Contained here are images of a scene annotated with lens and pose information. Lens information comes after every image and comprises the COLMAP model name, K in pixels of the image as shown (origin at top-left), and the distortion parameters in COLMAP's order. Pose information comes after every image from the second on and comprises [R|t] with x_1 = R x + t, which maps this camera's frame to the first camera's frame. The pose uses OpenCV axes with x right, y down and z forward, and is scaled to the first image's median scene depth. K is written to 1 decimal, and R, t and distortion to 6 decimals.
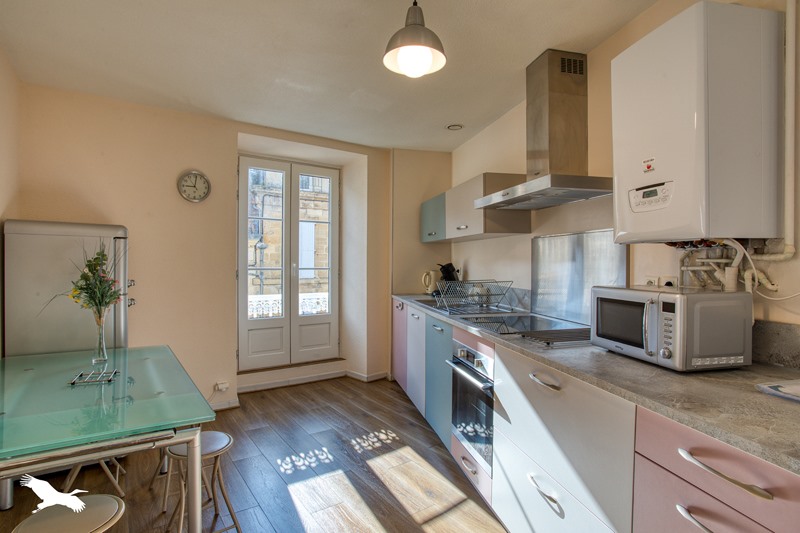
lens RADIAL K [[406.7, 0, 400.0], [0, 406.7, 266.5], [0, 0, 1]] dist [-0.036240, 0.000086]
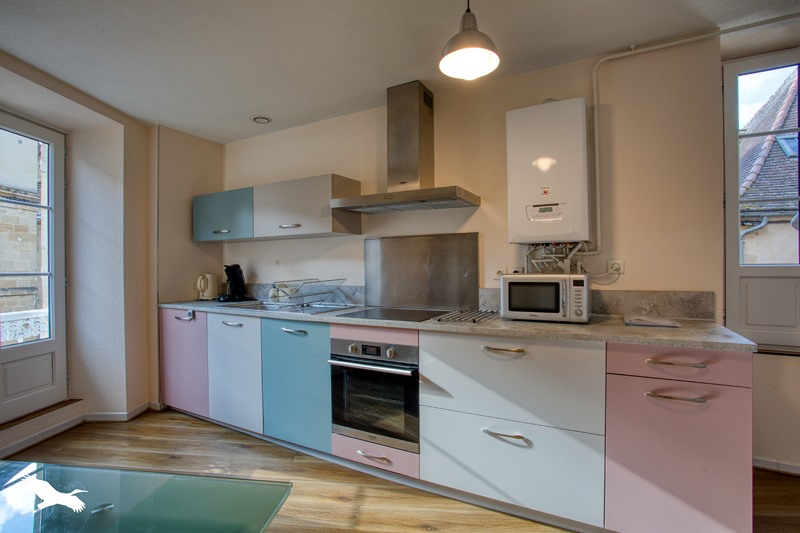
lens RADIAL K [[388.1, 0, 400.0], [0, 388.1, 266.5], [0, 0, 1]] dist [-0.024642, 0.000611]
pose [[0.687454, -0.009681, 0.726164, -0.368197], [0.020393, 0.999774, -0.005976, 0.012482], [-0.725942, 0.018917, 0.687496, 0.187219]]
